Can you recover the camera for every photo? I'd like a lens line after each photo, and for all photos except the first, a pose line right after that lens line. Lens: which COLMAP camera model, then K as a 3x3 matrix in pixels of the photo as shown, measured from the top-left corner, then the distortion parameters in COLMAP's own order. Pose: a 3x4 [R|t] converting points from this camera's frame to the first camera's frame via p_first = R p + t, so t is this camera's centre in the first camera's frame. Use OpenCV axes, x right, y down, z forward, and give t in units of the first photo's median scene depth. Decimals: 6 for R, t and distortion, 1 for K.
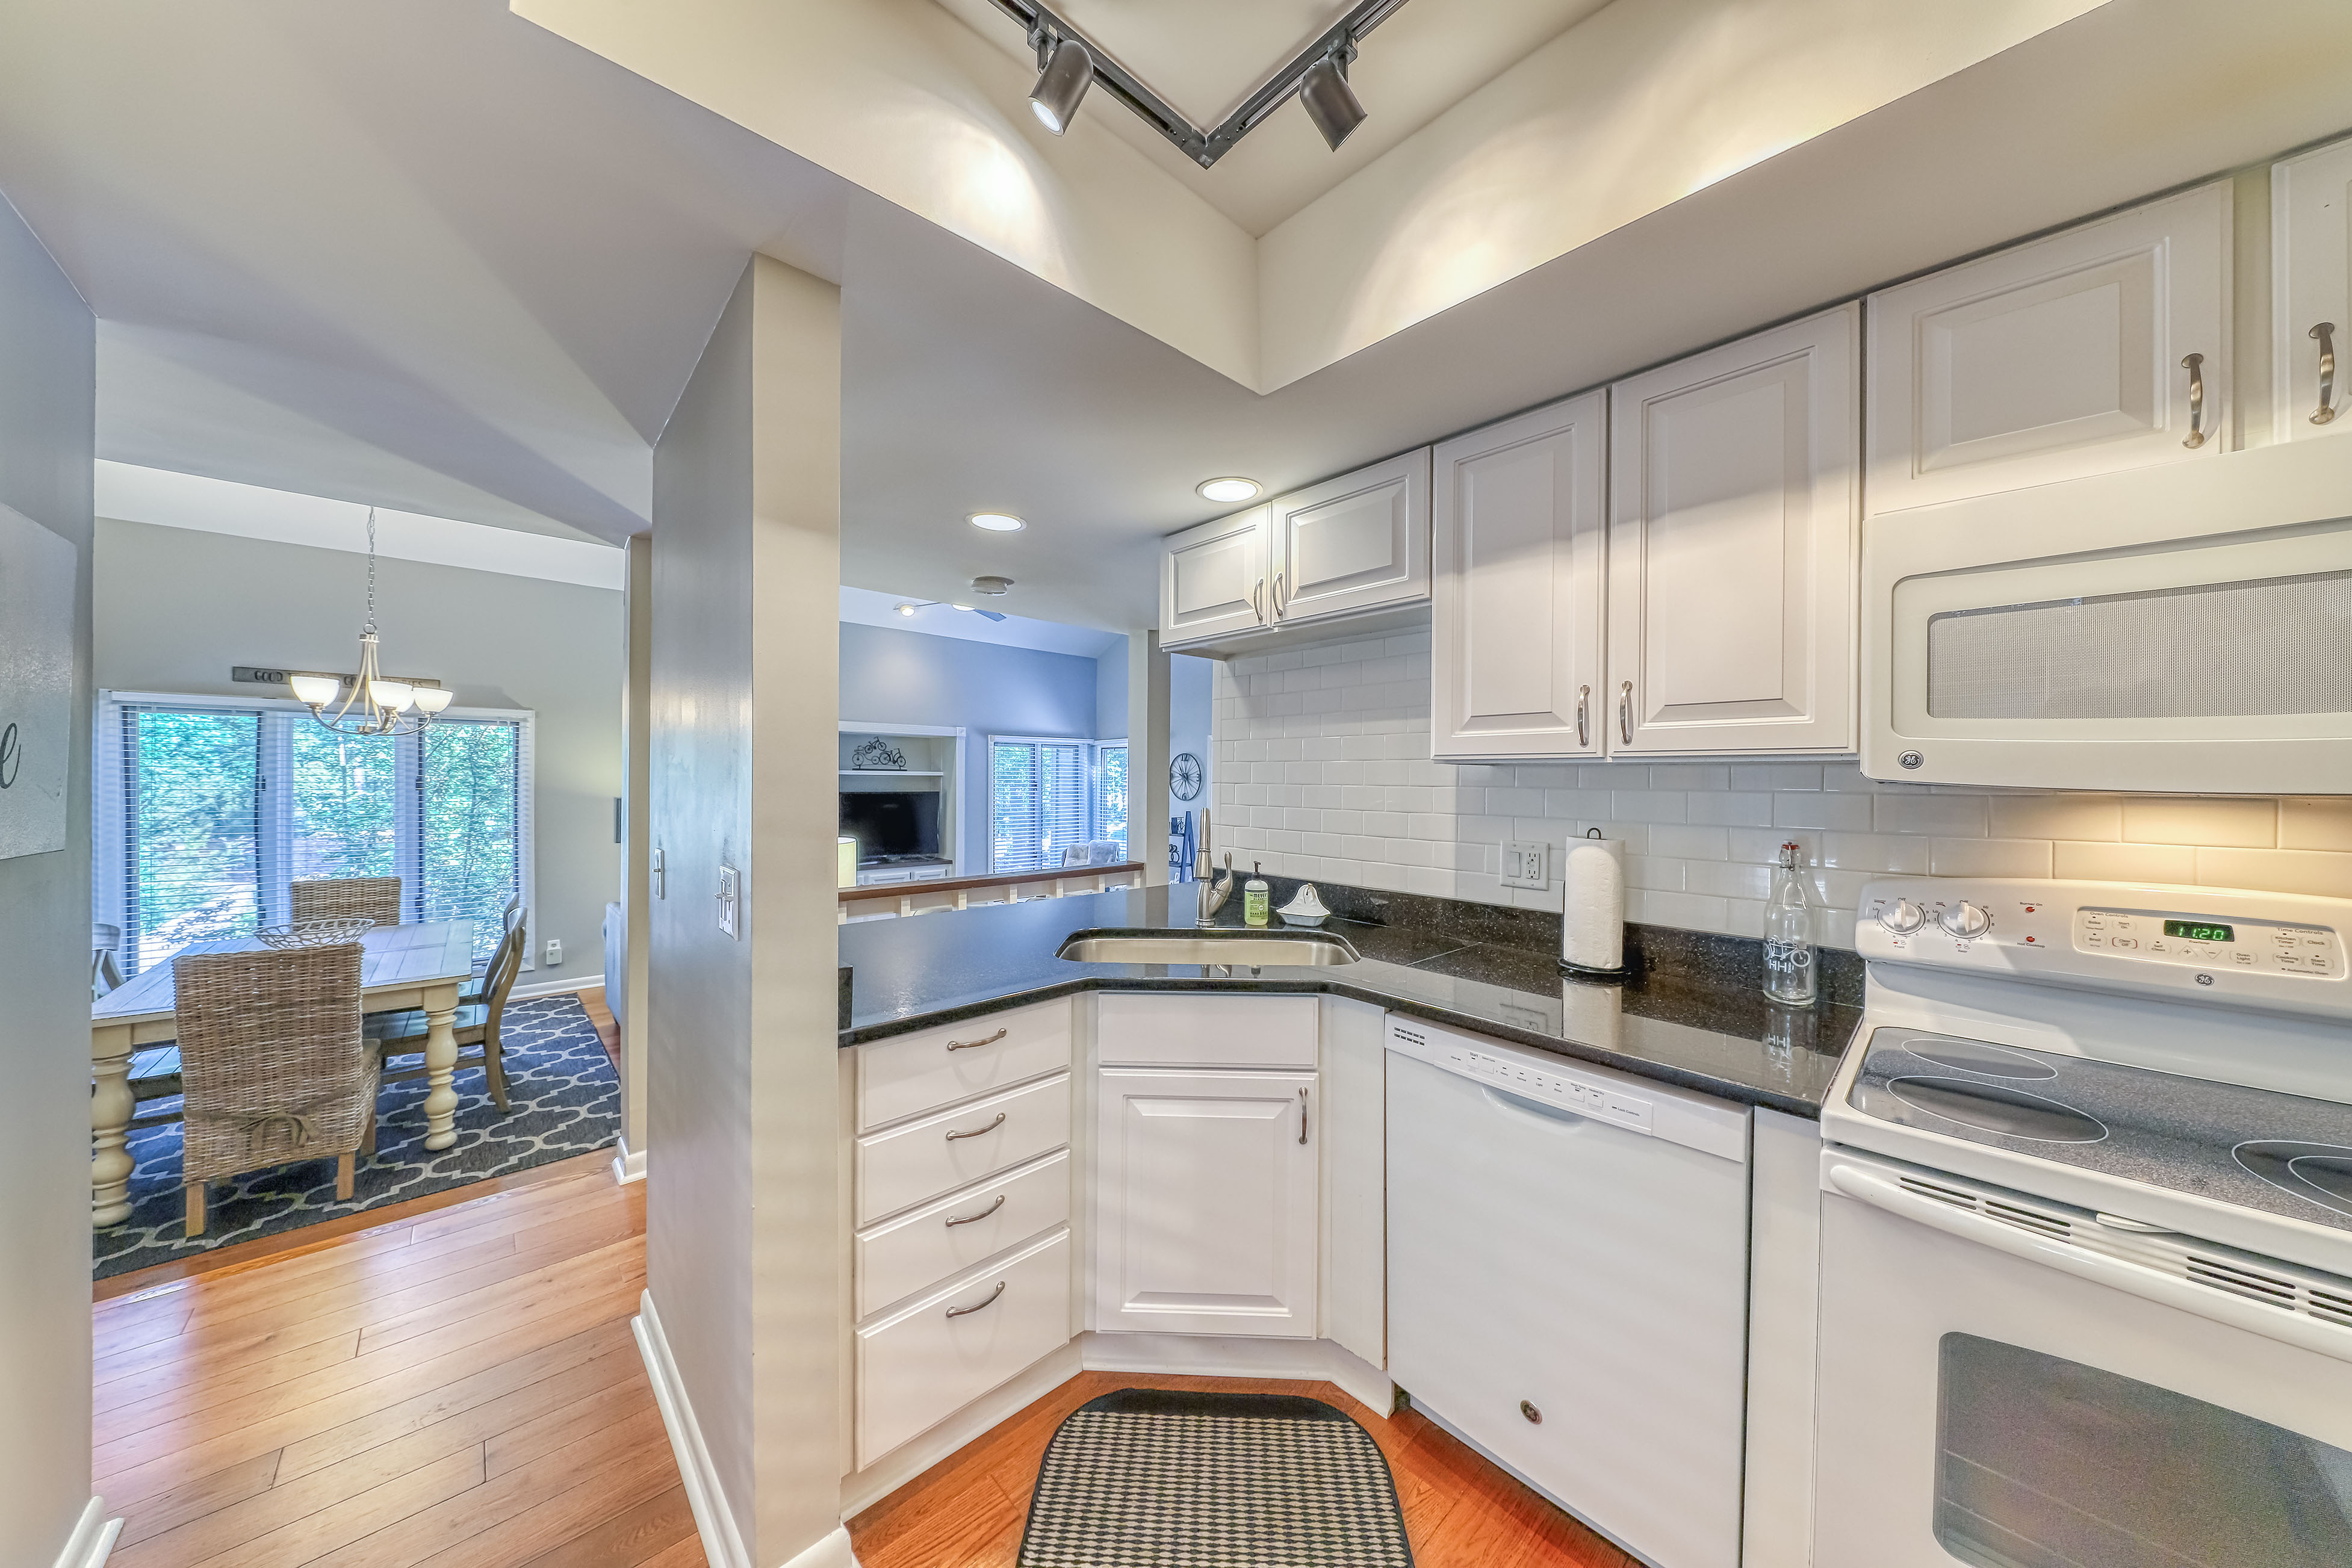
lens RADIAL K [[747.6, 0, 1204.6], [0, 747.6, 781.0], [0, 0, 1]] dist [-0.015720, -0.000085]
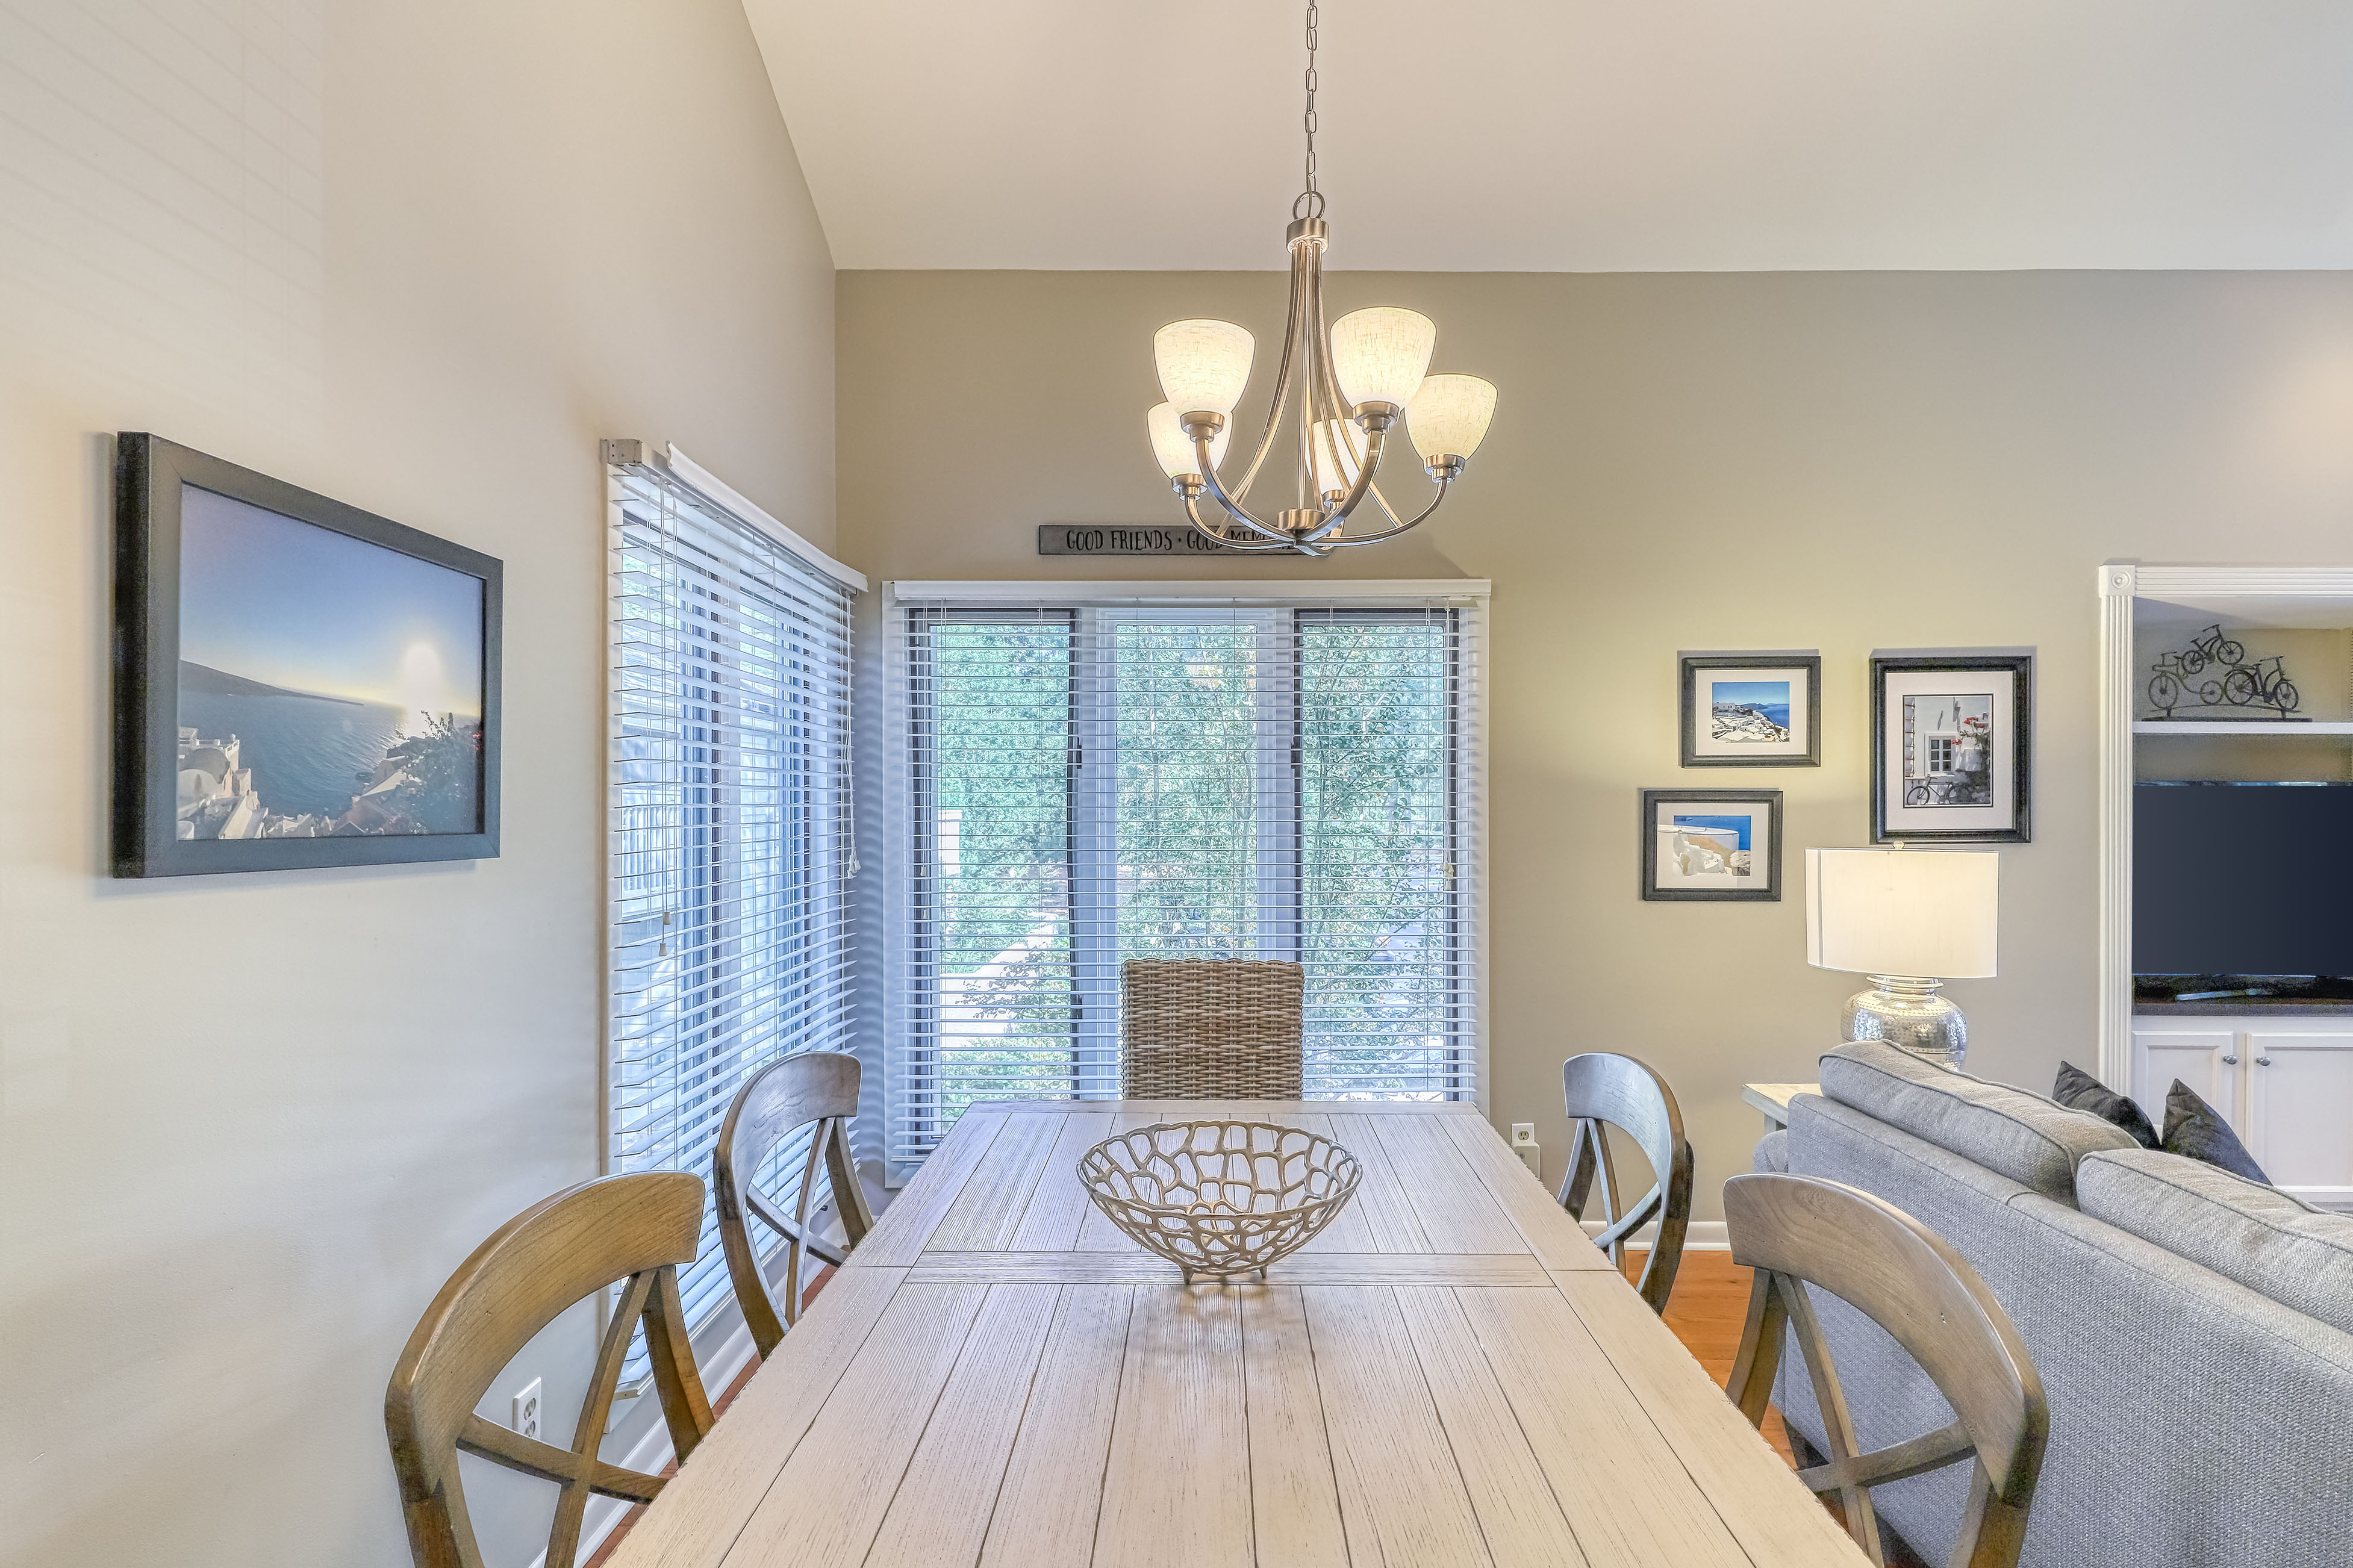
lens RADIAL K [[1080.9, 0, 1203.9], [0, 1080.9, 812.8], [0, 0, 1]] dist [0.019759, -0.009027]
pose [[0.708088, -0.004220, -0.706112, -0.415732], [0.000967, 0.999987, -0.005007, 0.029283], [0.706124, 0.002863, 0.708083, 0.313603]]
